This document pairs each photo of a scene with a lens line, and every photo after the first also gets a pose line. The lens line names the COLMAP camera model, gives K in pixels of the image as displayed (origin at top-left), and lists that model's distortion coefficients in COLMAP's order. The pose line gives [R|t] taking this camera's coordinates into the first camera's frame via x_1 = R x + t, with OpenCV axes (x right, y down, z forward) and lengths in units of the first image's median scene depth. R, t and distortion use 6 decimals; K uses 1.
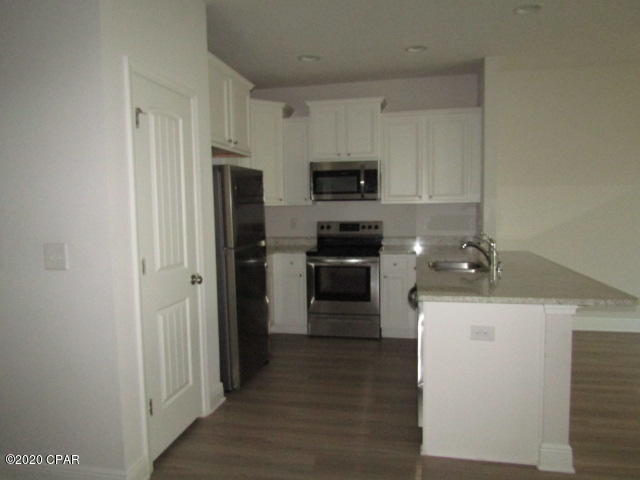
lens RADIAL K [[457.4, 0, 320.0], [0, 457.4, 240.0], [0, 0, 1]] dist [-0.005329, -0.001122]
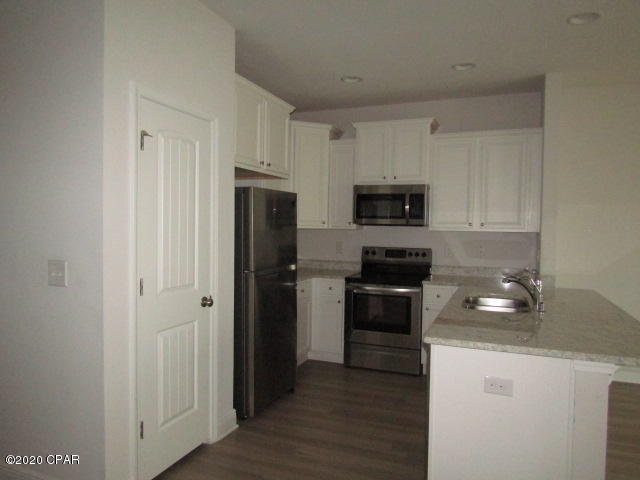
lens RADIAL K [[457.4, 0, 320.0], [0, 457.4, 240.0], [0, 0, 1]] dist [-0.005329, -0.001122]
pose [[0.983130, 0.037121, -0.179105, 0.090308], [-0.045229, 0.998118, -0.041401, -0.011048], [0.177231, 0.048803, 0.982959, 0.041767]]
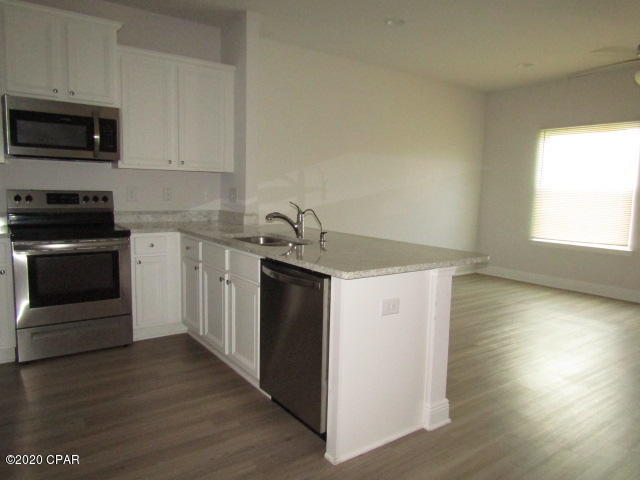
lens RADIAL K [[457.4, 0, 320.0], [0, 457.4, 240.0], [0, 0, 1]] dist [-0.005329, -0.001122]
pose [[0.678613, -0.051115, 0.732715, -0.214078], [0.023232, 0.998570, 0.048145, 0.012768], [-0.734129, -0.015650, 0.678830, 0.259742]]
